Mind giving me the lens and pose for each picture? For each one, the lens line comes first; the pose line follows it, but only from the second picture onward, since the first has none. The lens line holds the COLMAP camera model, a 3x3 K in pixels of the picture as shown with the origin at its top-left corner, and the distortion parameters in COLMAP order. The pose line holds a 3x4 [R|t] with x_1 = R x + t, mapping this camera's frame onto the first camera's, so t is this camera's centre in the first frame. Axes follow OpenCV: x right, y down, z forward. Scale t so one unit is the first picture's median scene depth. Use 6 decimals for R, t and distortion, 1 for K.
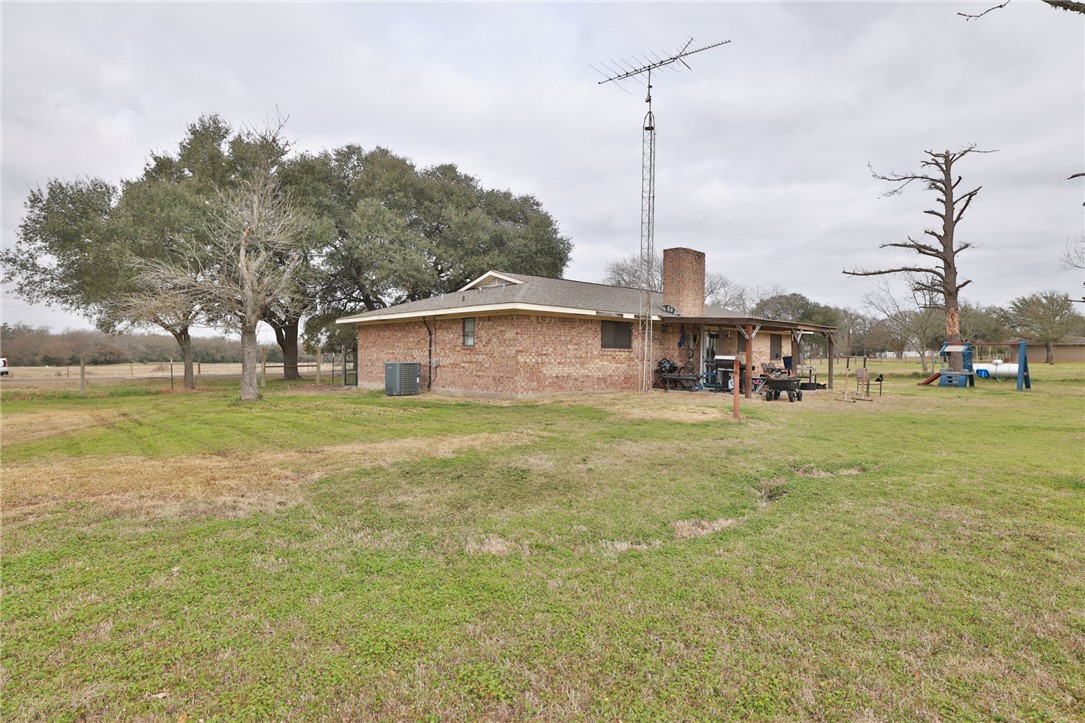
lens RADIAL K [[588.7, 0, 540.7], [0, 588.7, 355.9], [0, 0, 1]] dist [-0.023715, 0.018521]
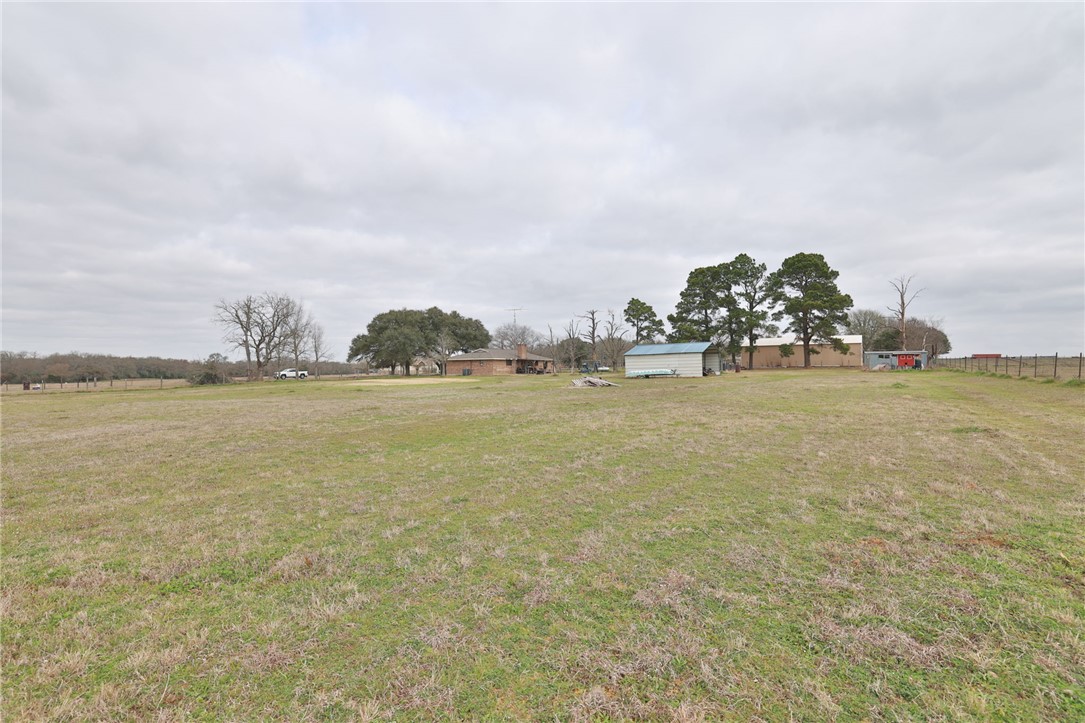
lens RADIAL K [[522.0, 0, 542.3], [0, 522.0, 360.0], [0, 0, 1]] dist [-0.012433, 0.011710]
pose [[0.967798, -0.011289, 0.251475, -0.680648], [0.015659, 0.999759, -0.015385, 0.012840], [-0.251241, 0.018827, 0.967741, -3.220674]]
